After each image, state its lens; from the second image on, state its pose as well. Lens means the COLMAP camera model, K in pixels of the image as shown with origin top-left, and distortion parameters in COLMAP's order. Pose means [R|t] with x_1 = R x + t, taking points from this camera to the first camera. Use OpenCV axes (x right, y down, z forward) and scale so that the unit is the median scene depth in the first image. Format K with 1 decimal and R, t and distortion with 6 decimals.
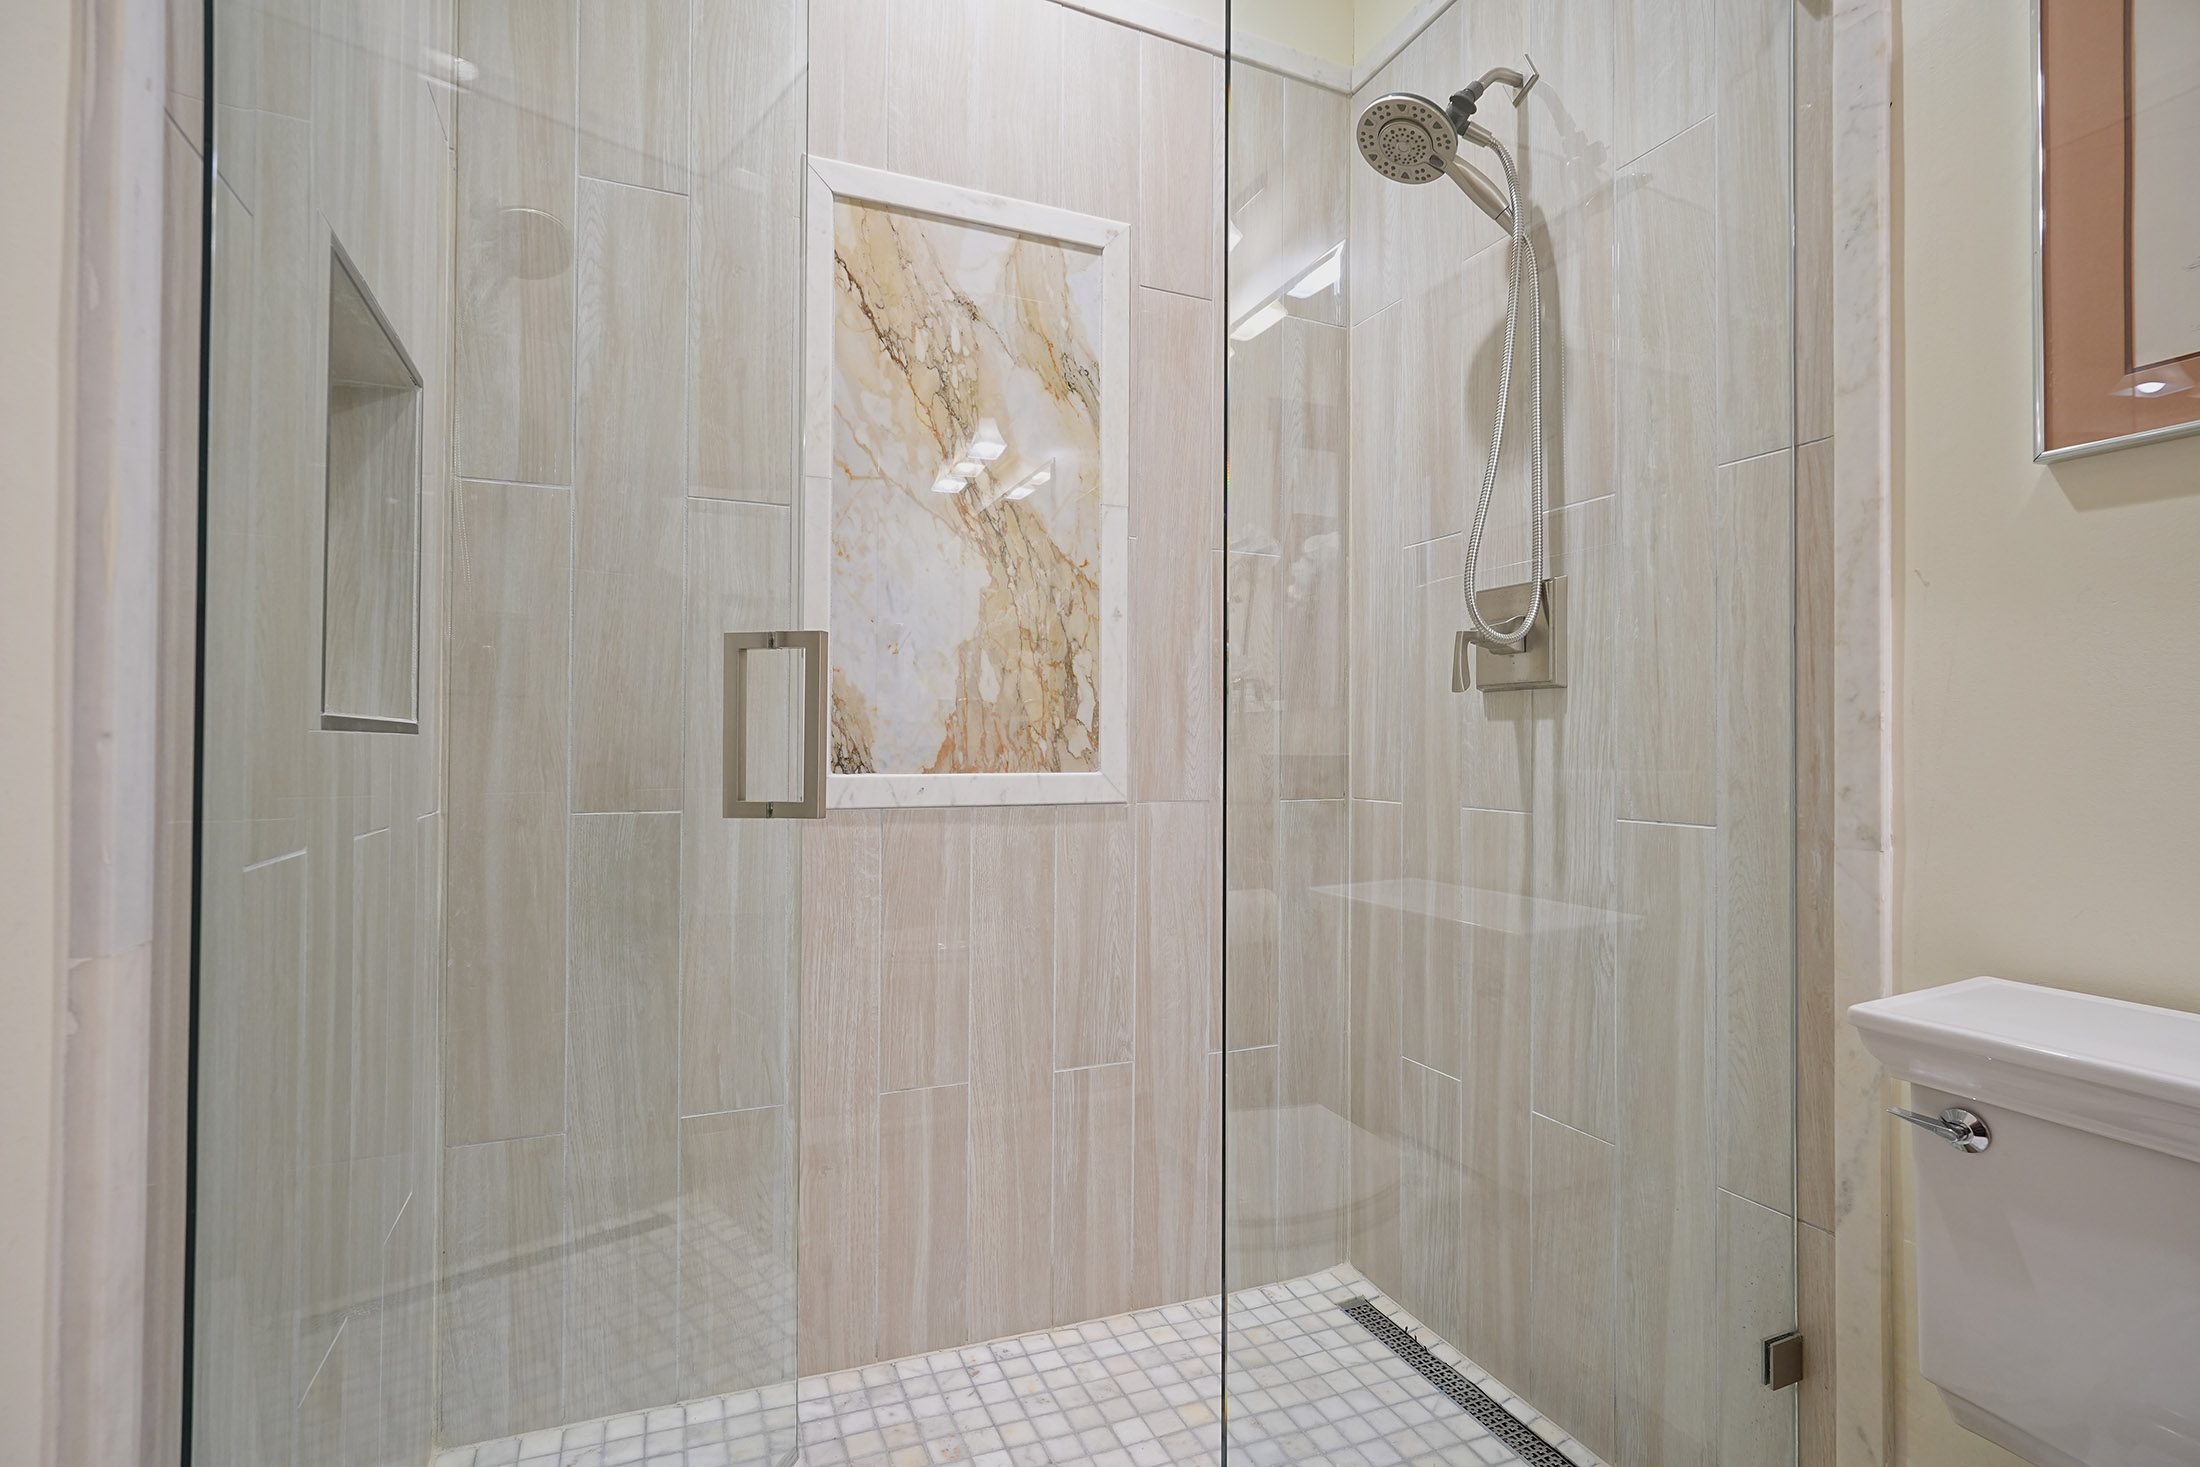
lens RADIAL K [[1034.0, 0, 1091.0], [0, 1034.0, 735.4], [0, 0, 1]] dist [-0.005202, 0.002387]
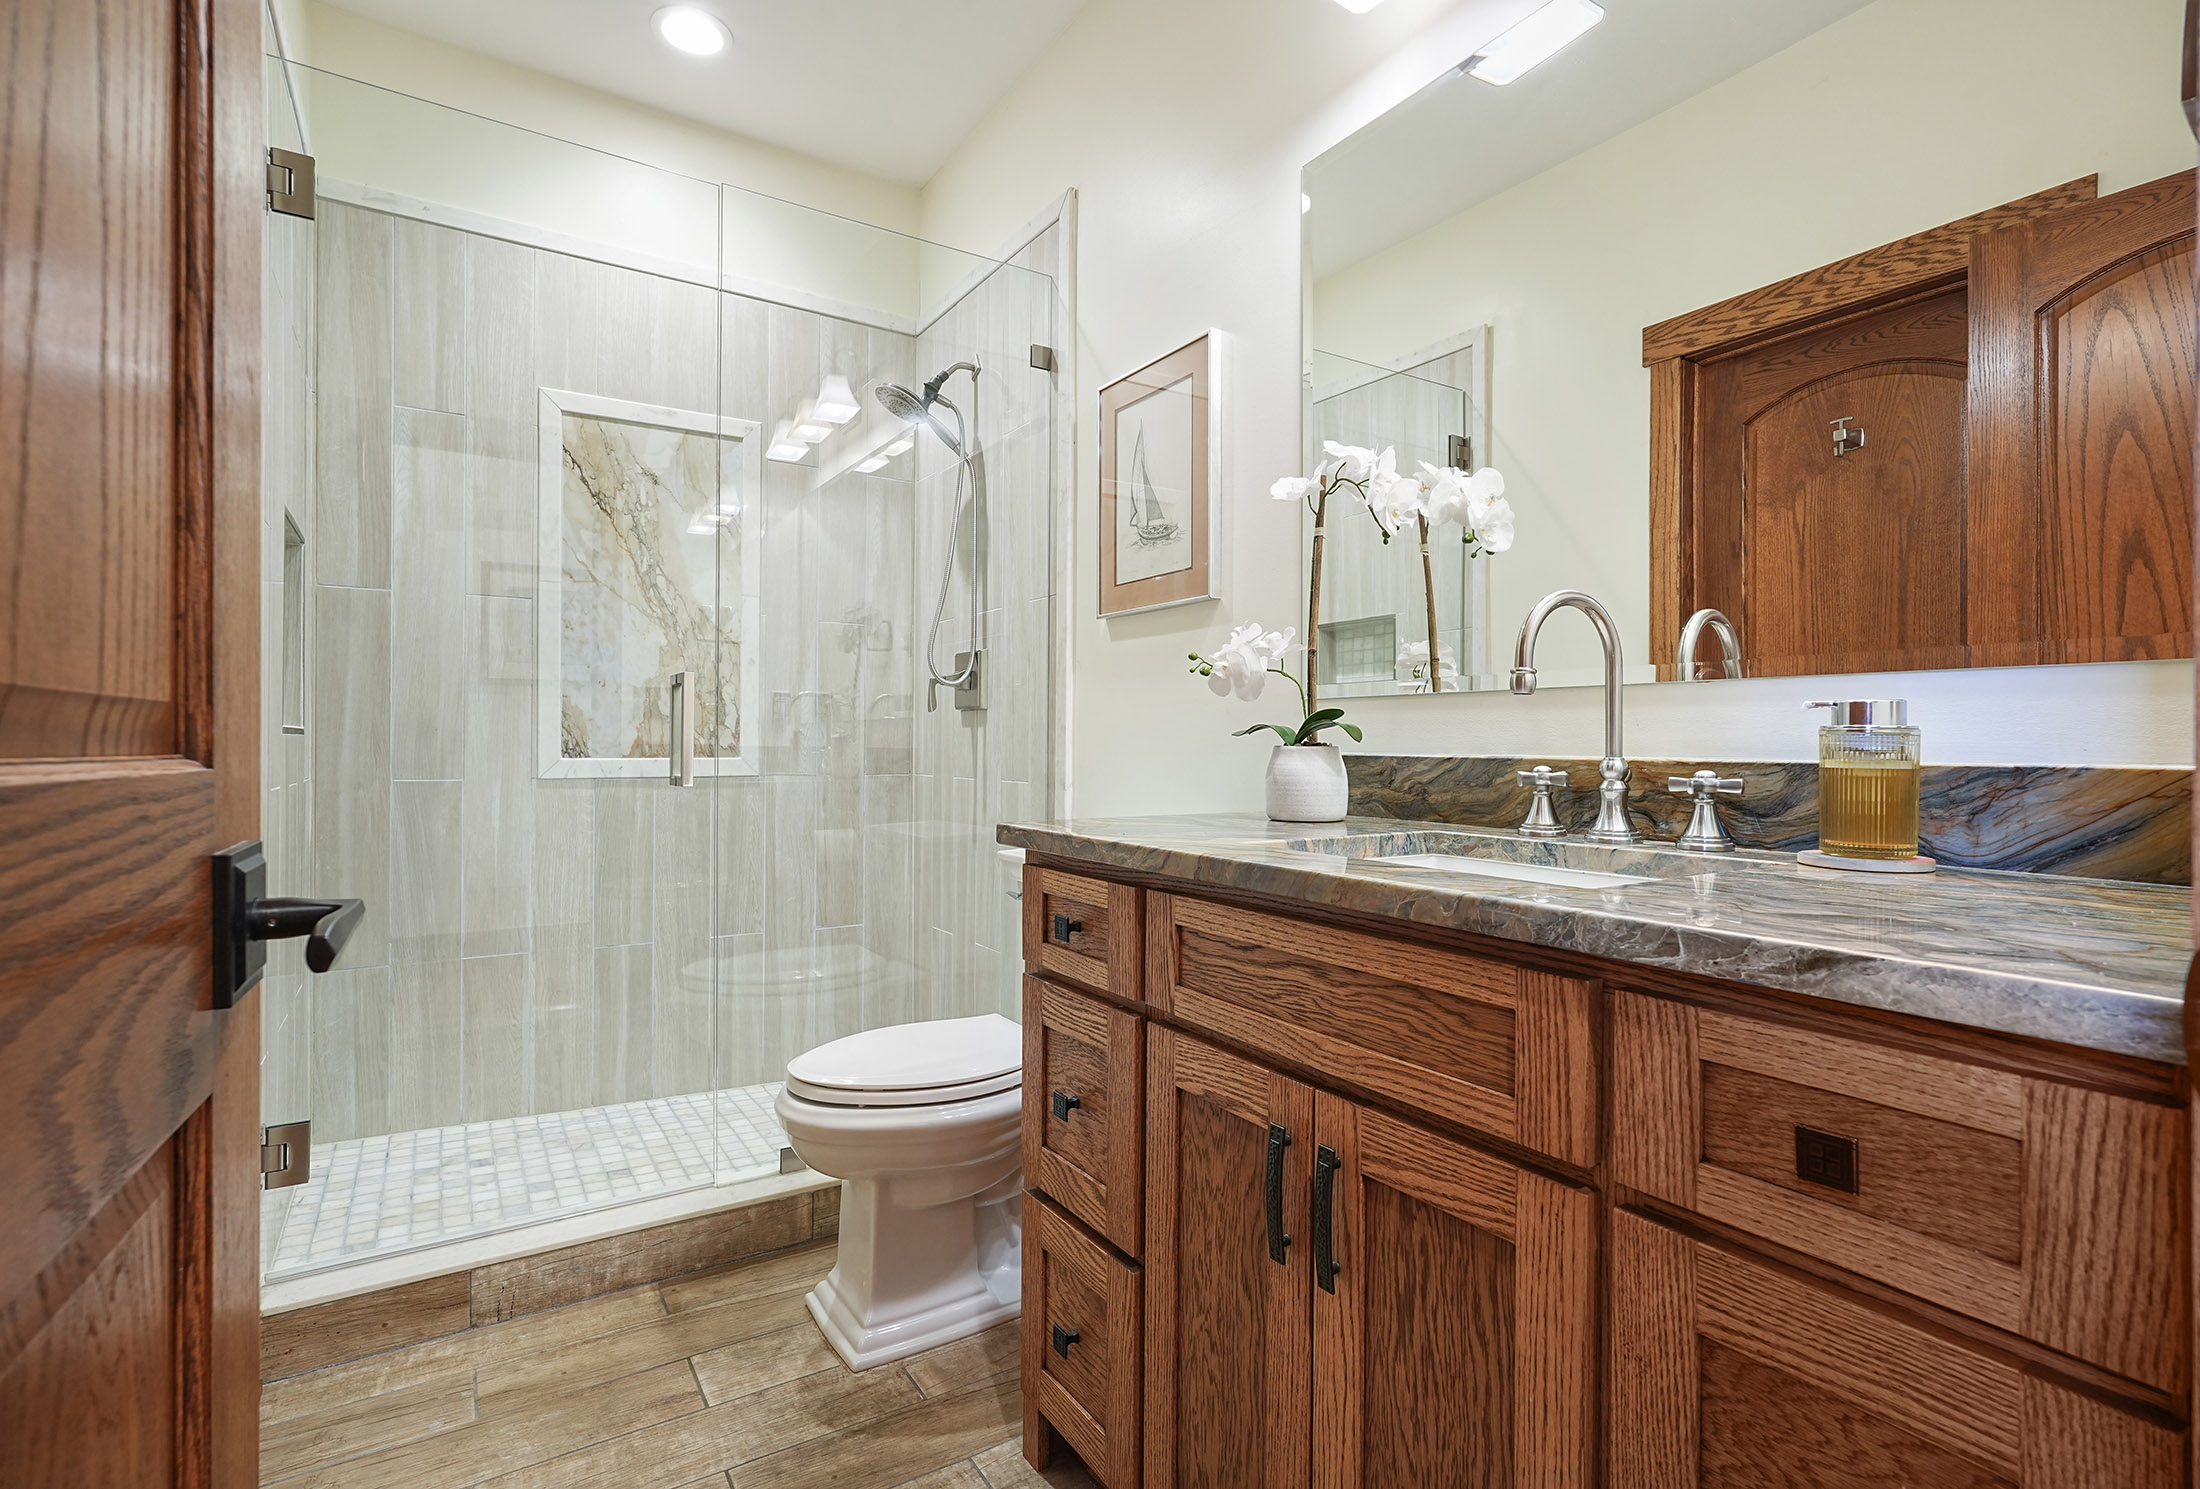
lens RADIAL K [[1034.0, 0, 1116.1], [0, 1034.0, 743.5], [0, 0, 1]] dist [-0.005202, 0.002387]
pose [[0.985051, -0.000654, 0.172261, 0.339520], [-0.001206, 0.999942, 0.010689, -0.005465], [-0.172258, -0.010737, 0.984993, -0.788022]]
